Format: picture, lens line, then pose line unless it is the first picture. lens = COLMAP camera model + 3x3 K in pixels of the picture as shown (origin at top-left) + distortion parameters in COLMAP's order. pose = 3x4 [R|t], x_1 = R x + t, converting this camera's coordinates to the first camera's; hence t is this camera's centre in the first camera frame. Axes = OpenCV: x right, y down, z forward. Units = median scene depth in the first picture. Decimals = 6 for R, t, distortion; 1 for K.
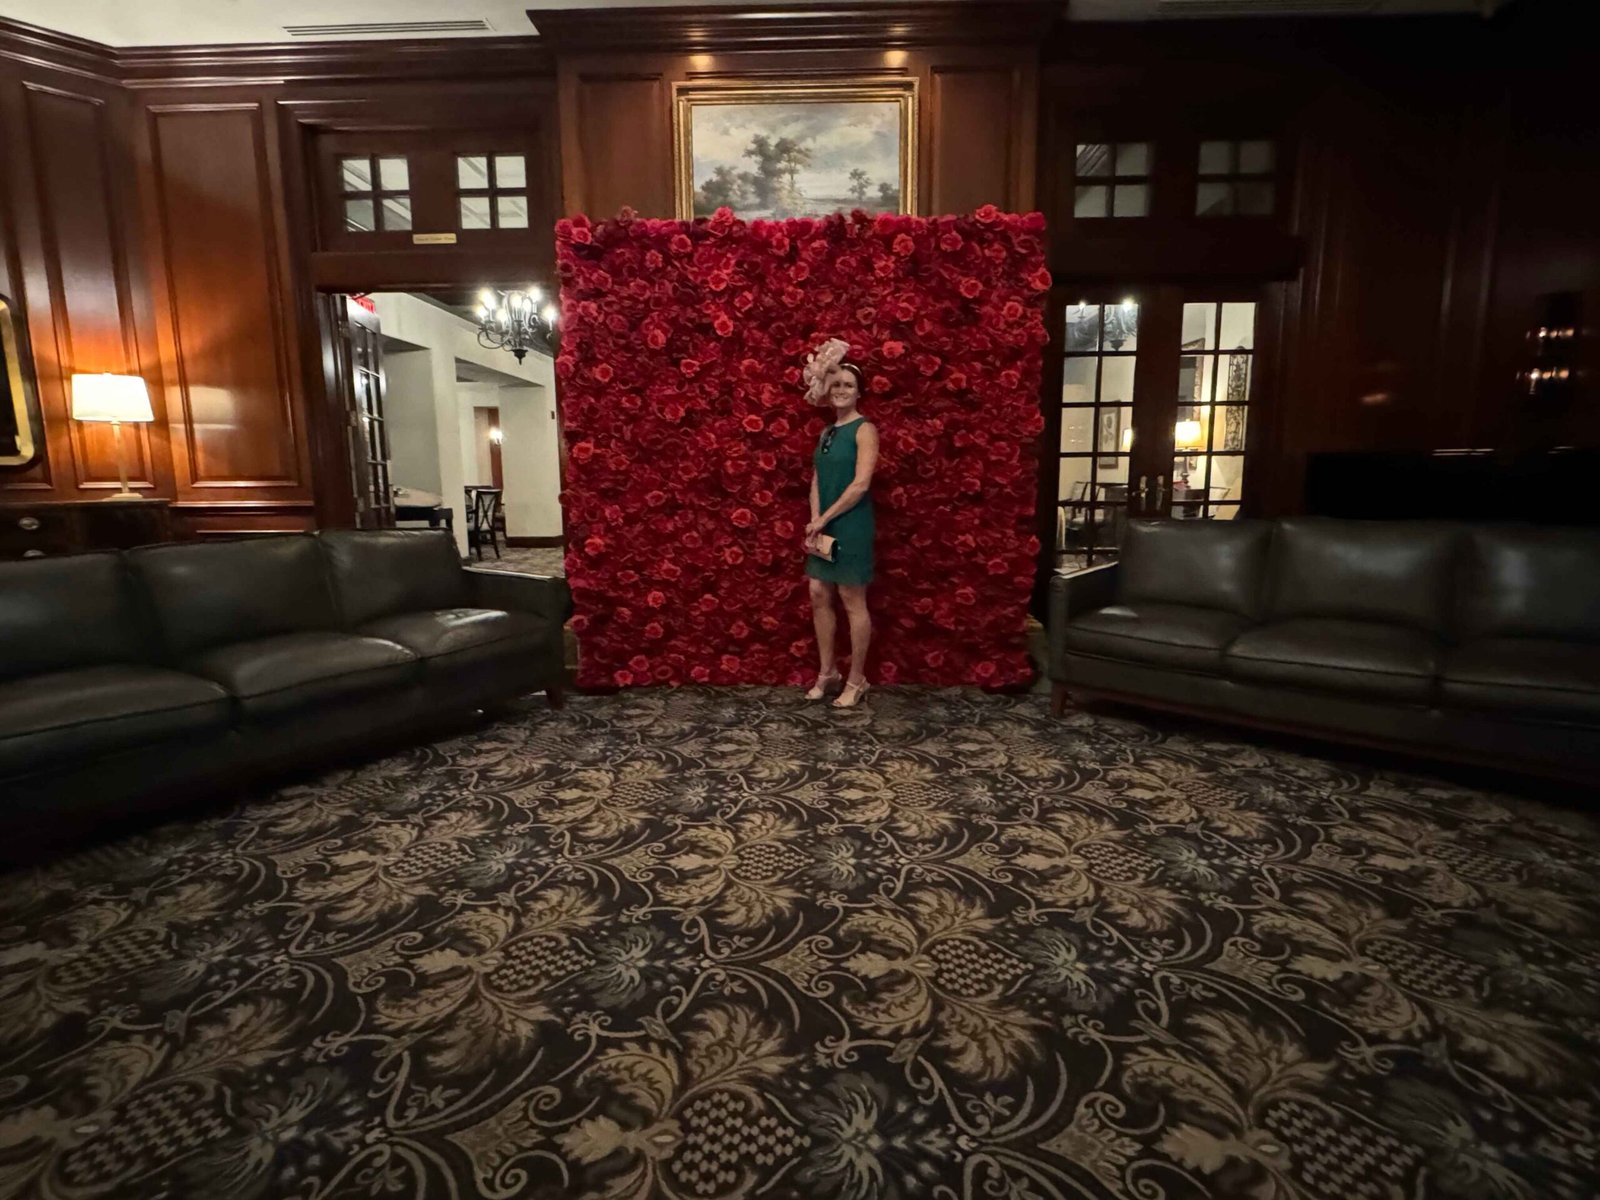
lens RADIAL K [[760.4, 0, 800.0], [0, 760.4, 600.0], [0, 0, 1]] dist [0.004159, -0.000447]
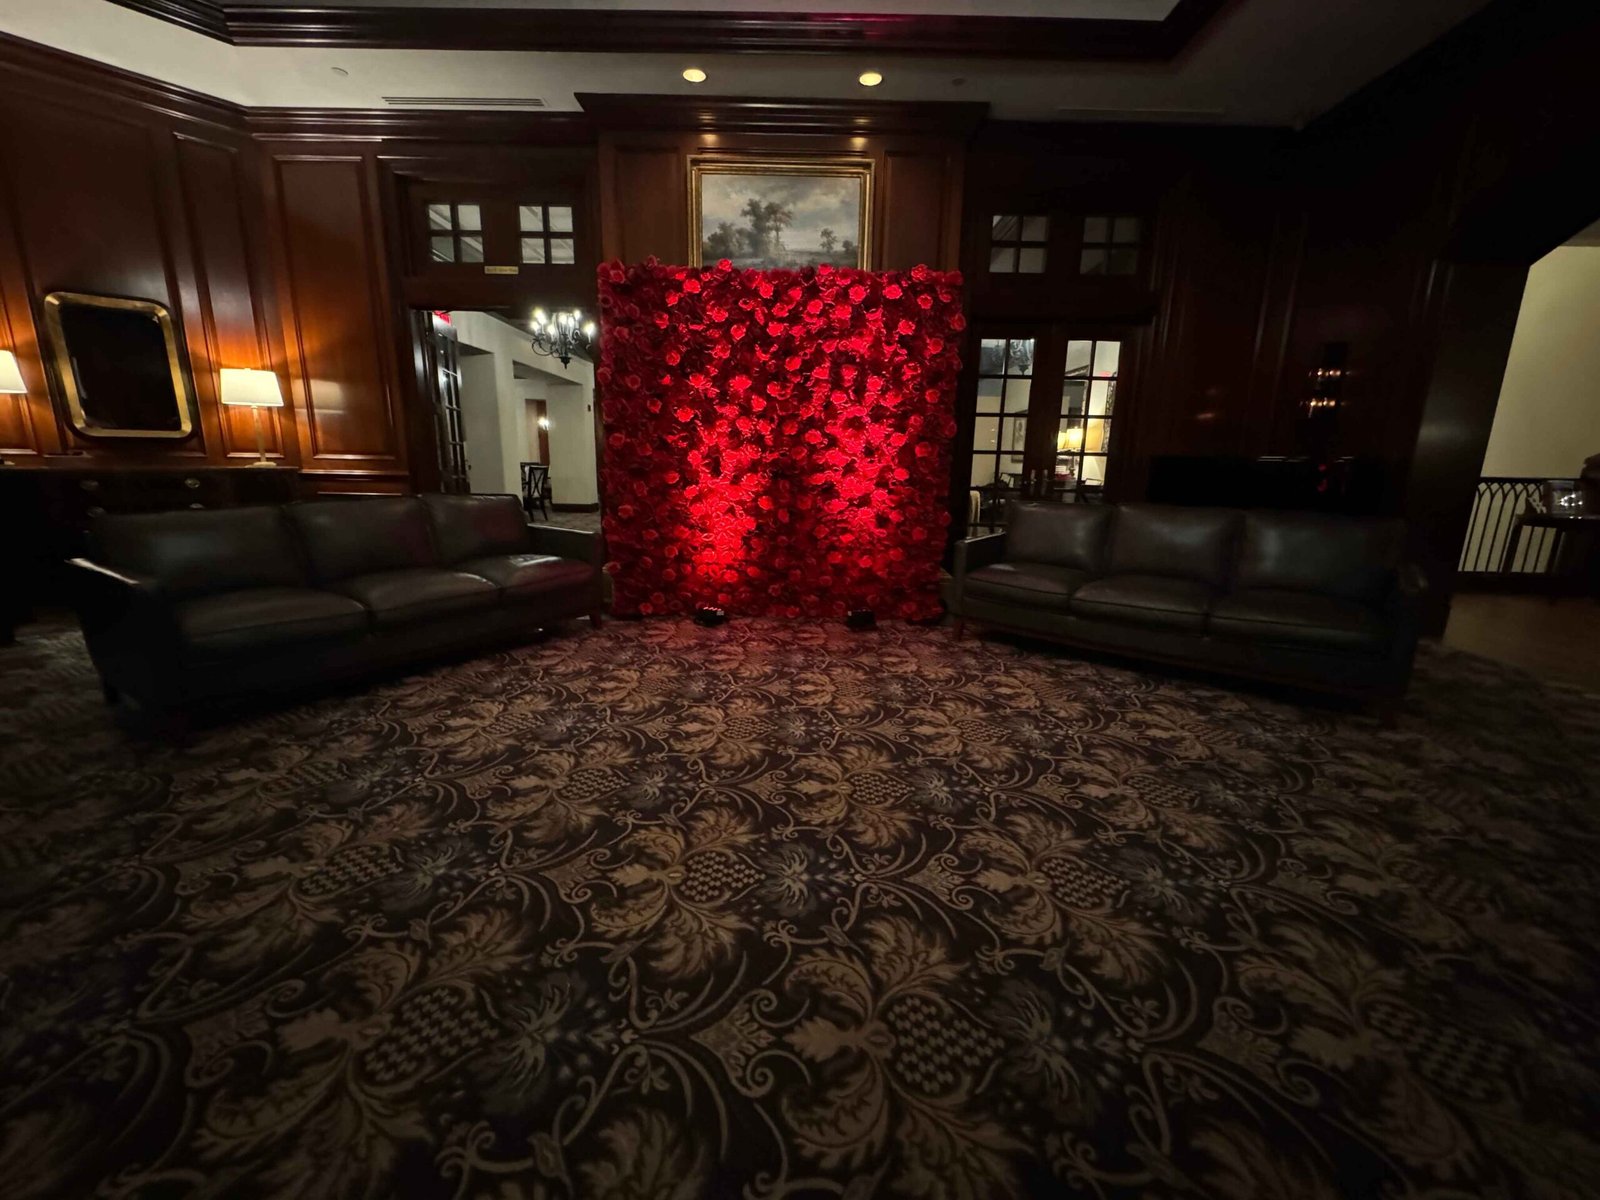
lens RADIAL K [[592.2, 0, 798.8], [0, 592.2, 595.6], [0, 0, 1]] dist [-0.001206, -0.000361]
pose [[0.999342, 0.021051, 0.029546, 0.021181], [-0.022814, 0.997896, 0.060689, 0.017348], [-0.028206, -0.061323, 0.997719, -0.138910]]
